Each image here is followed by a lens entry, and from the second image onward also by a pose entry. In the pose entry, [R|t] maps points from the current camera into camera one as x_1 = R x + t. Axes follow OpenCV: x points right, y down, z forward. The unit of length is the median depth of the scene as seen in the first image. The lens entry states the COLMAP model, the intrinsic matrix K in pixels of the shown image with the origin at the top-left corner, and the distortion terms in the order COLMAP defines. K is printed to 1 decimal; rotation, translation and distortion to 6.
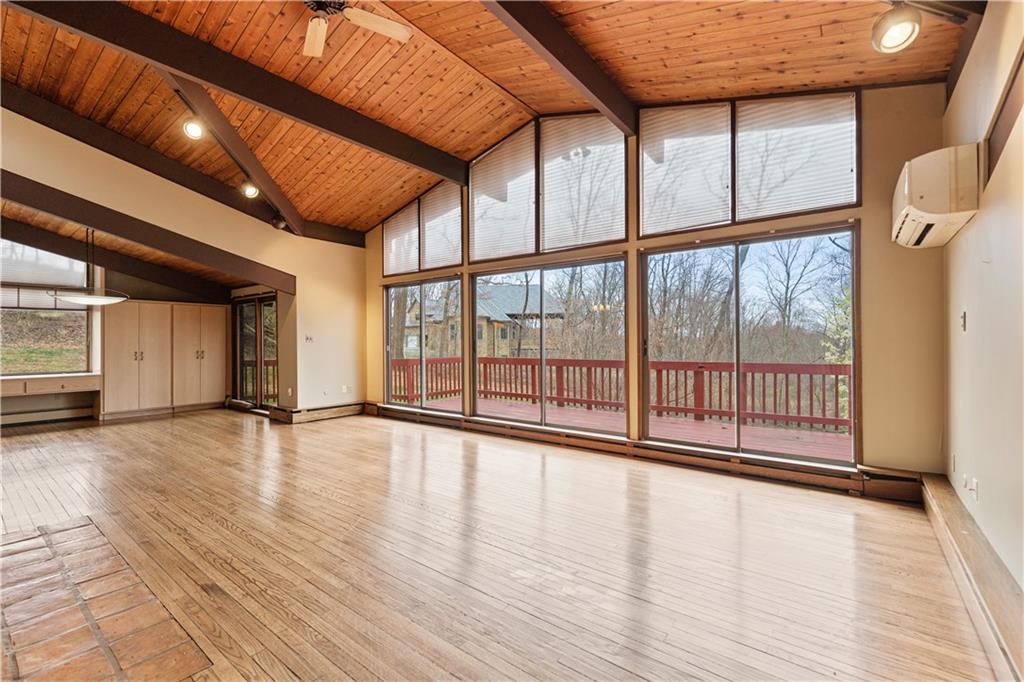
lens RADIAL K [[453.2, 0, 516.3], [0, 453.2, 340.0], [0, 0, 1]] dist [0.001427, -0.000566]
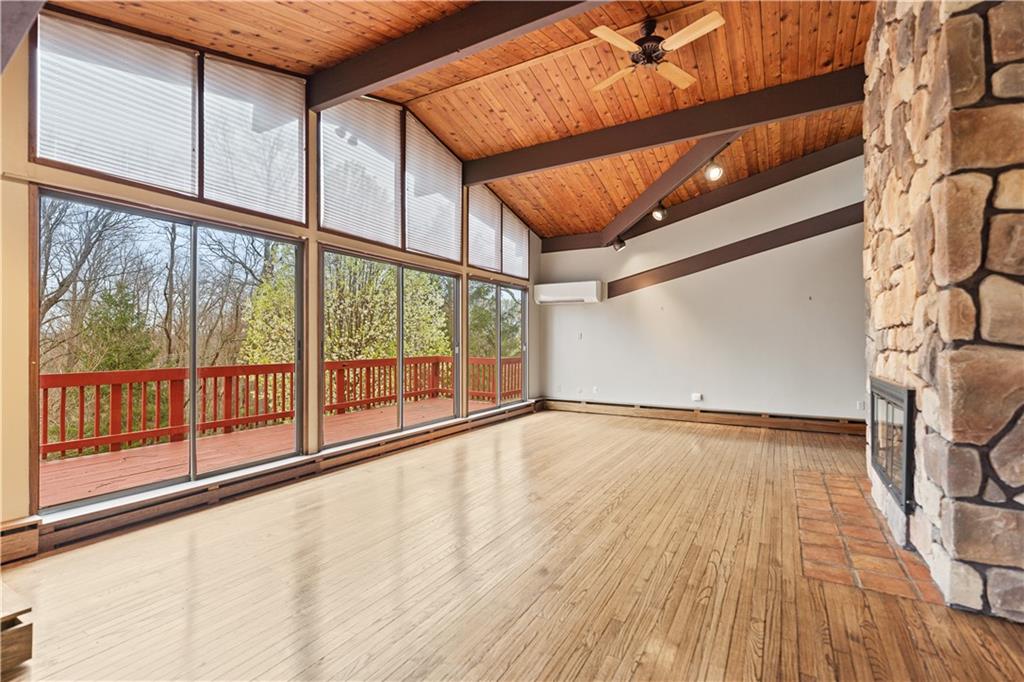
lens RADIAL K [[463.1, 0, 509.7], [0, 463.1, 338.5], [0, 0, 1]] dist [0.002037, -0.000104]
pose [[-0.135203, 0.011493, 0.990751, -0.765497], [0.001961, 0.999934, -0.011332, 0.005236], [-0.990816, 0.000411, -0.135217, 0.740045]]
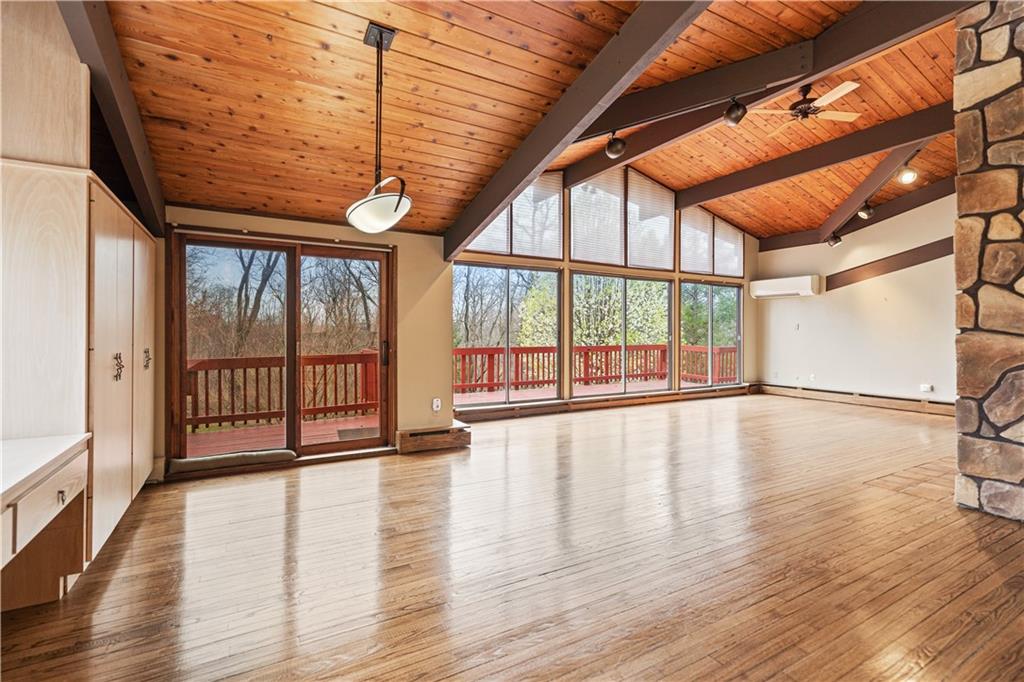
lens RADIAL K [[463.1, 0, 509.1], [0, 463.1, 331.9], [0, 0, 1]] dist [0.002037, -0.000104]
pose [[0.384182, 0.008792, 0.923215, -1.101781], [-0.003457, 0.999961, -0.008084, 0.012391], [-0.923251, -0.000086, 0.384198, 0.643449]]
